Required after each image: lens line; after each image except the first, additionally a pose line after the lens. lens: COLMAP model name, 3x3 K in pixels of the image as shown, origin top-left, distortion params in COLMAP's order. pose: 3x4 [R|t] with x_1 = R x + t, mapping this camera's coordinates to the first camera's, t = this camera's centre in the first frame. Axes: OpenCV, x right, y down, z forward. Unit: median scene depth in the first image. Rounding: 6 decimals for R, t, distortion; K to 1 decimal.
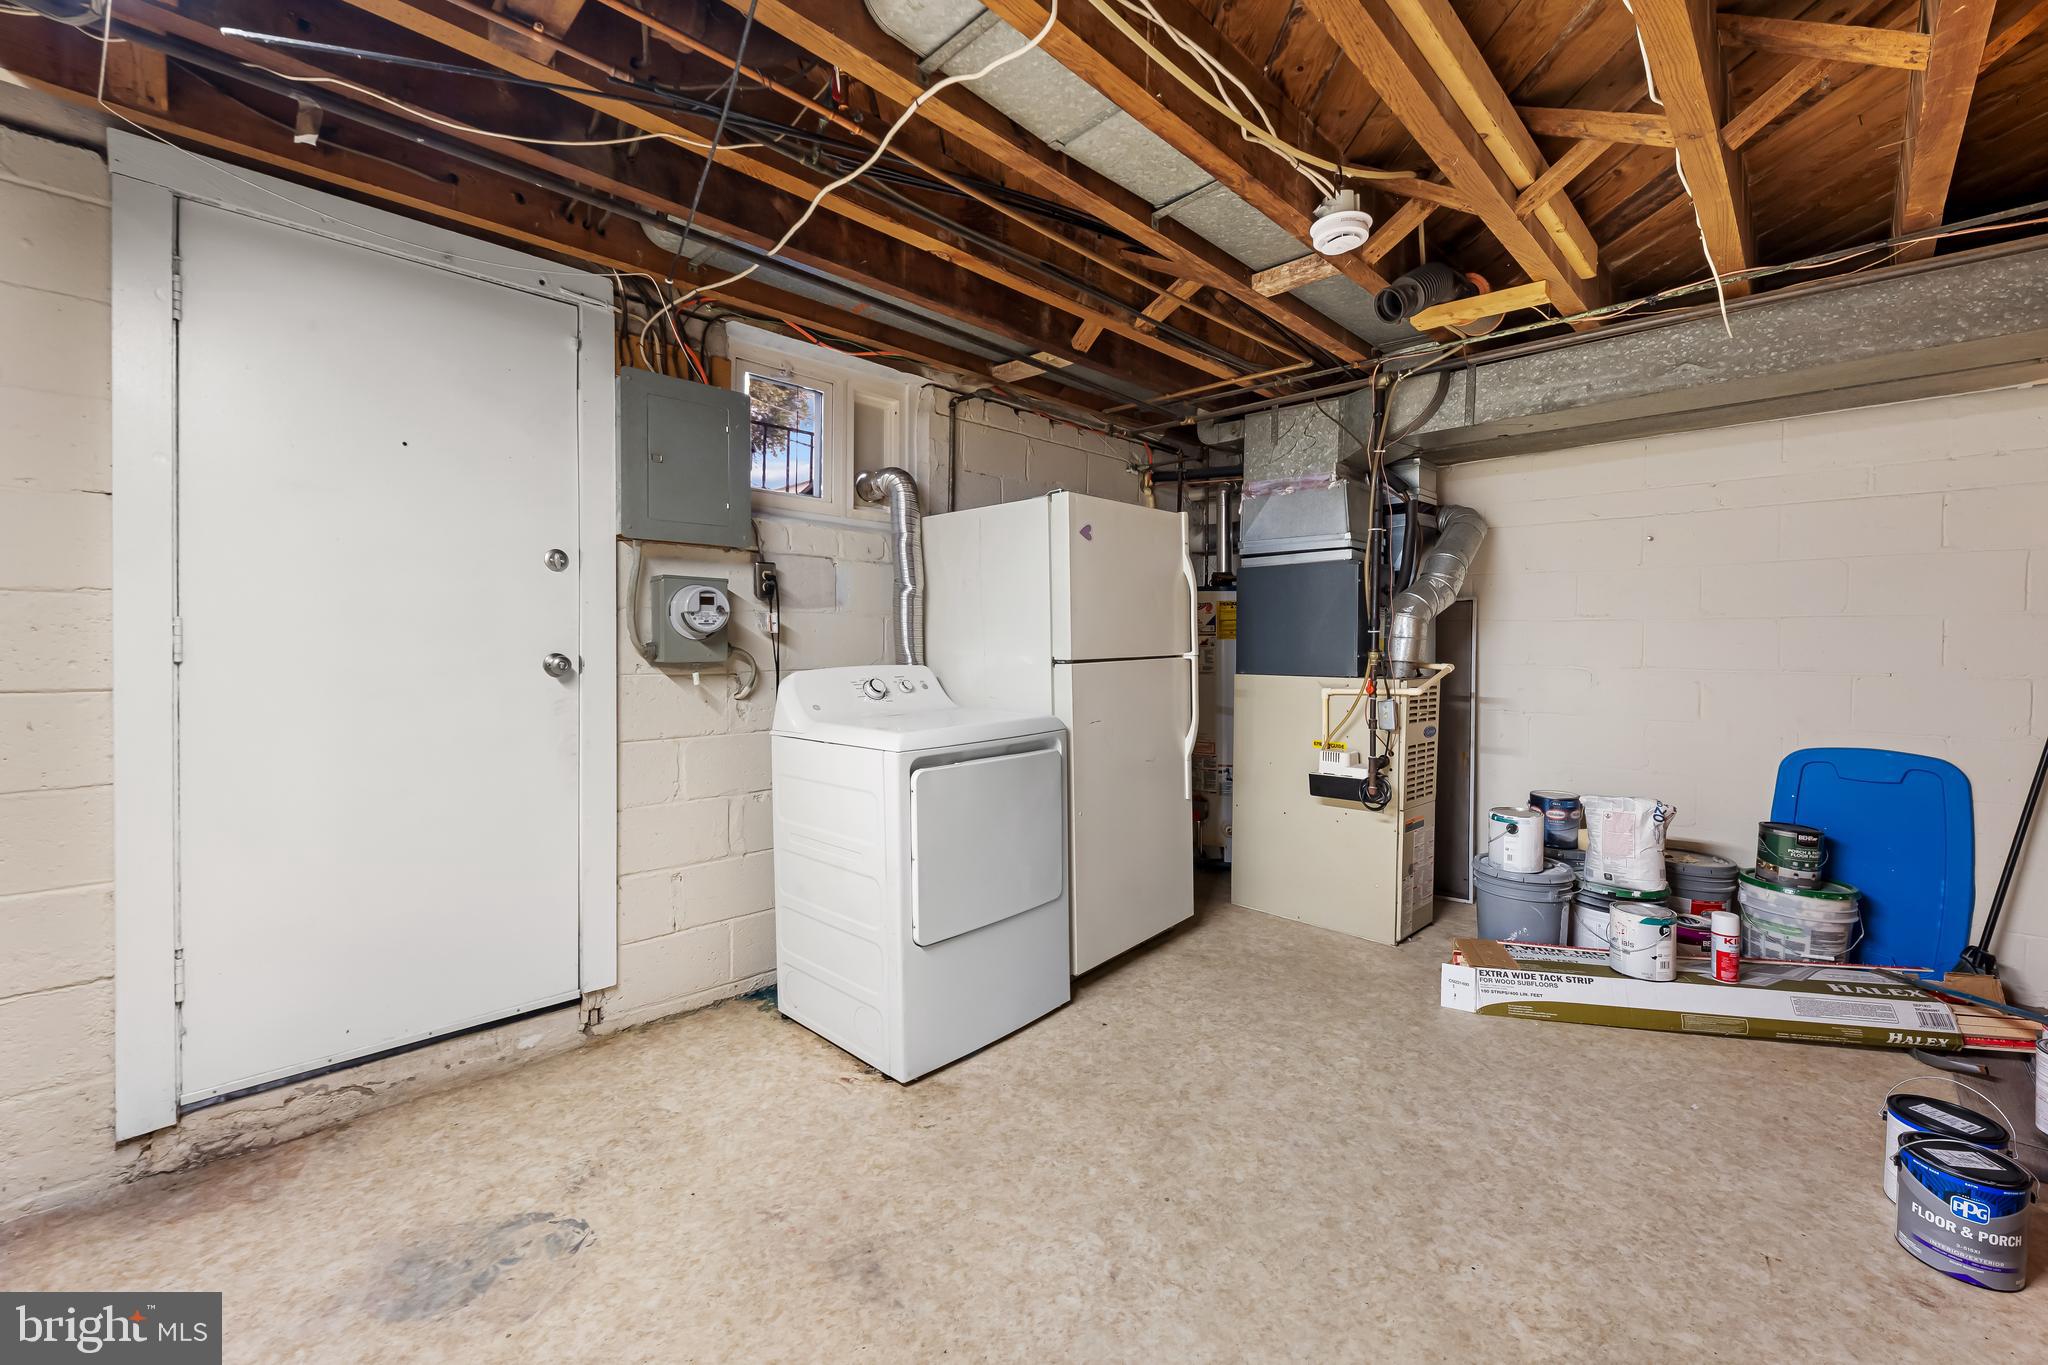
lens RADIAL K [[832.6, 0, 1020.5], [0, 832.6, 668.6], [0, 0, 1]] dist [-0.004795, 0.000136]
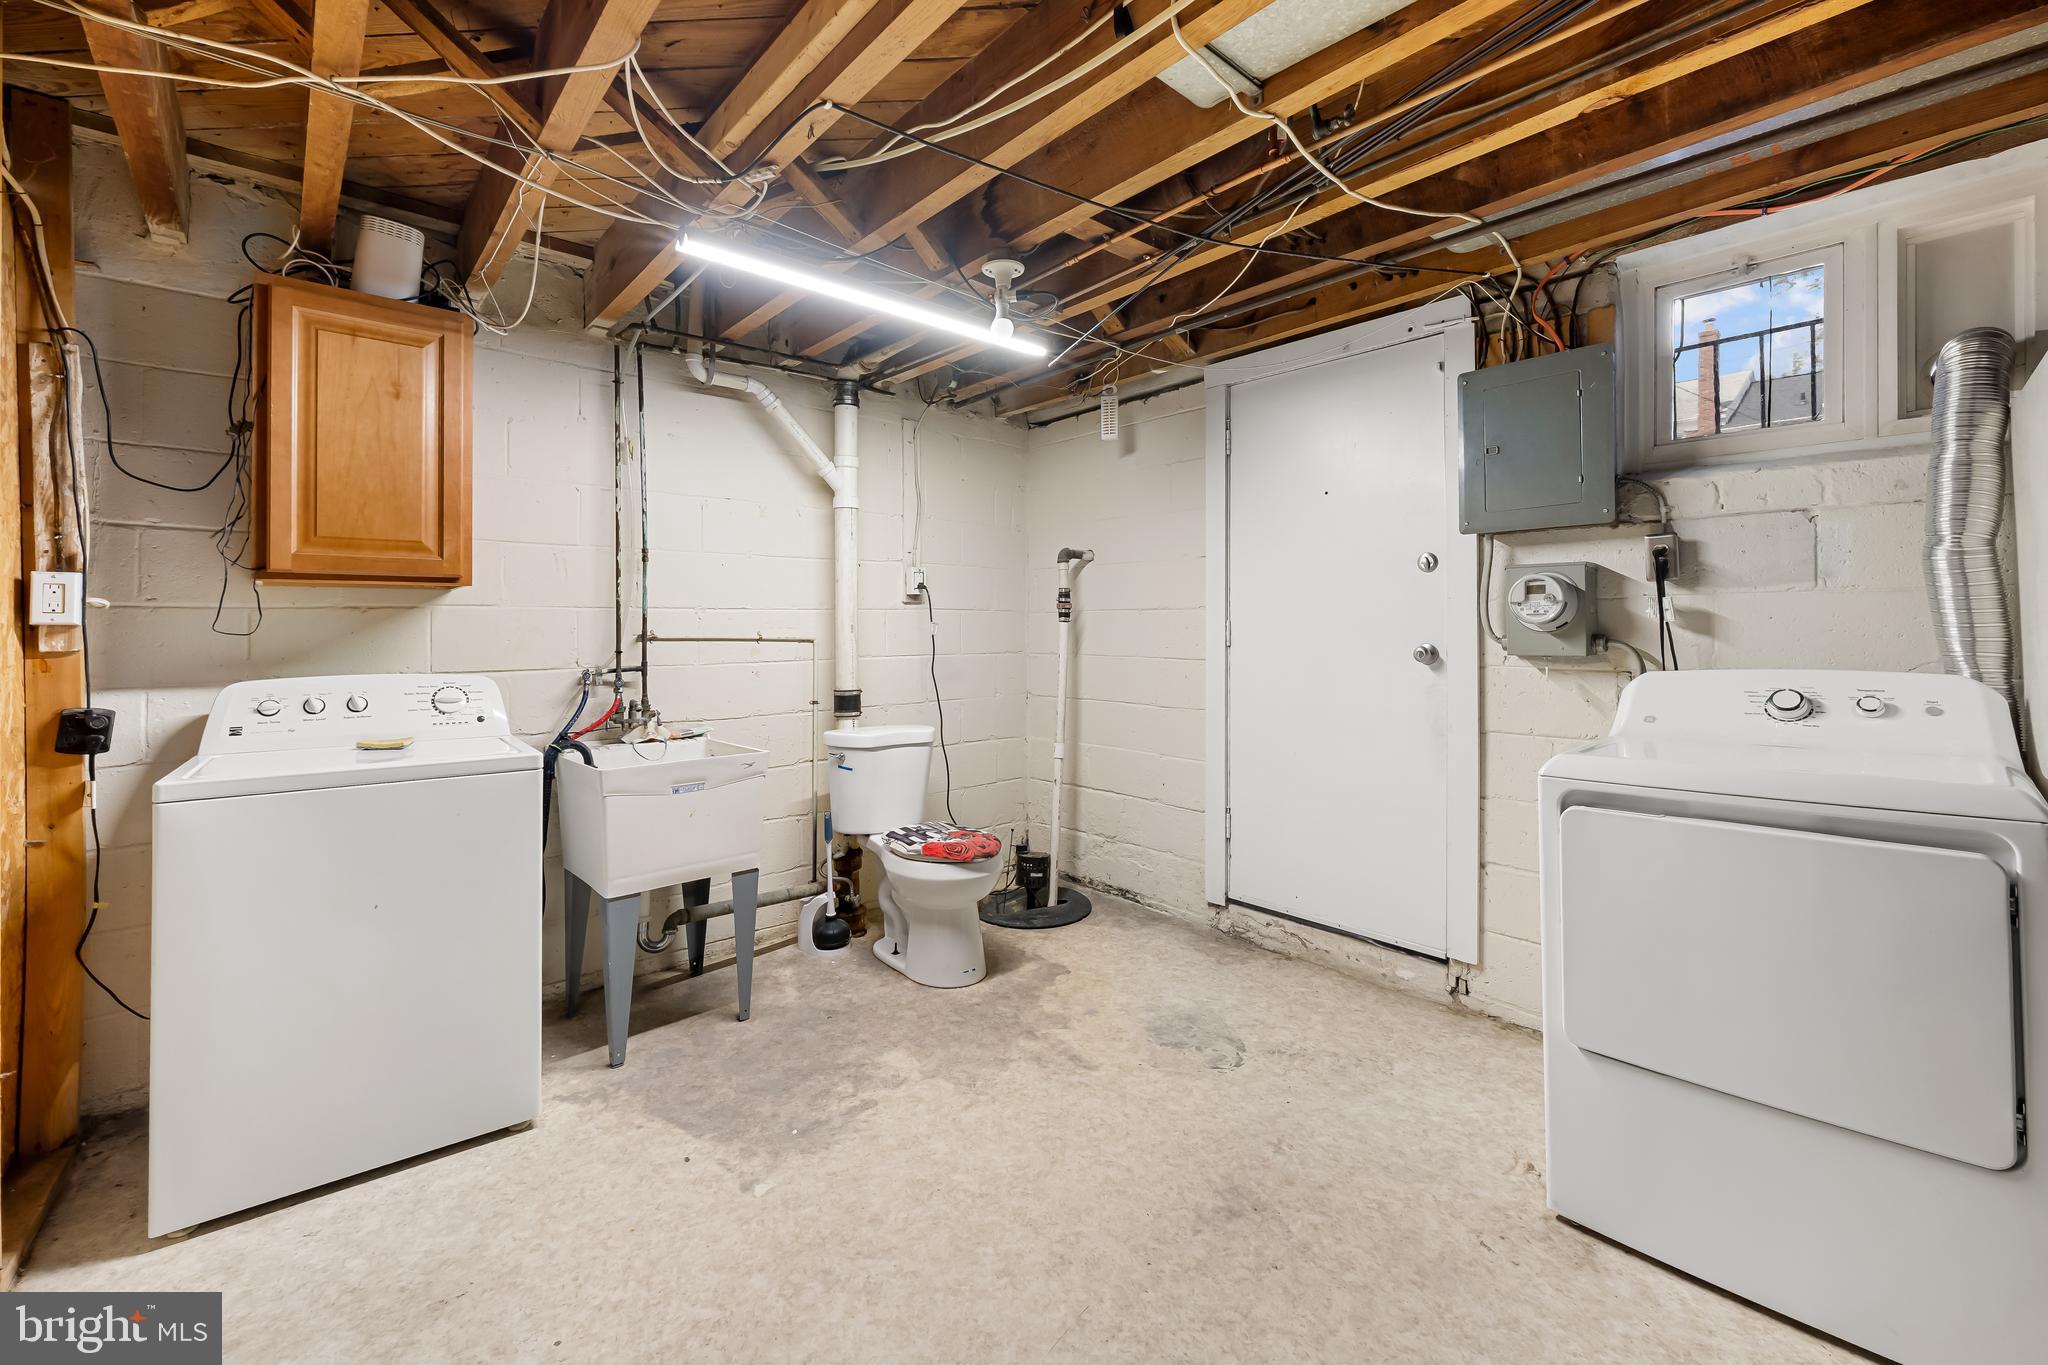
lens RADIAL K [[832.6, 0, 1006.7], [0, 832.6, 629.5], [0, 0, 1]] dist [-0.004795, 0.000136]
pose [[-0.073044, -0.003281, -0.997323, 0.654420], [-0.028250, 0.999600, -0.001220, -0.021257], [0.996929, 0.028085, -0.073107, 0.536198]]
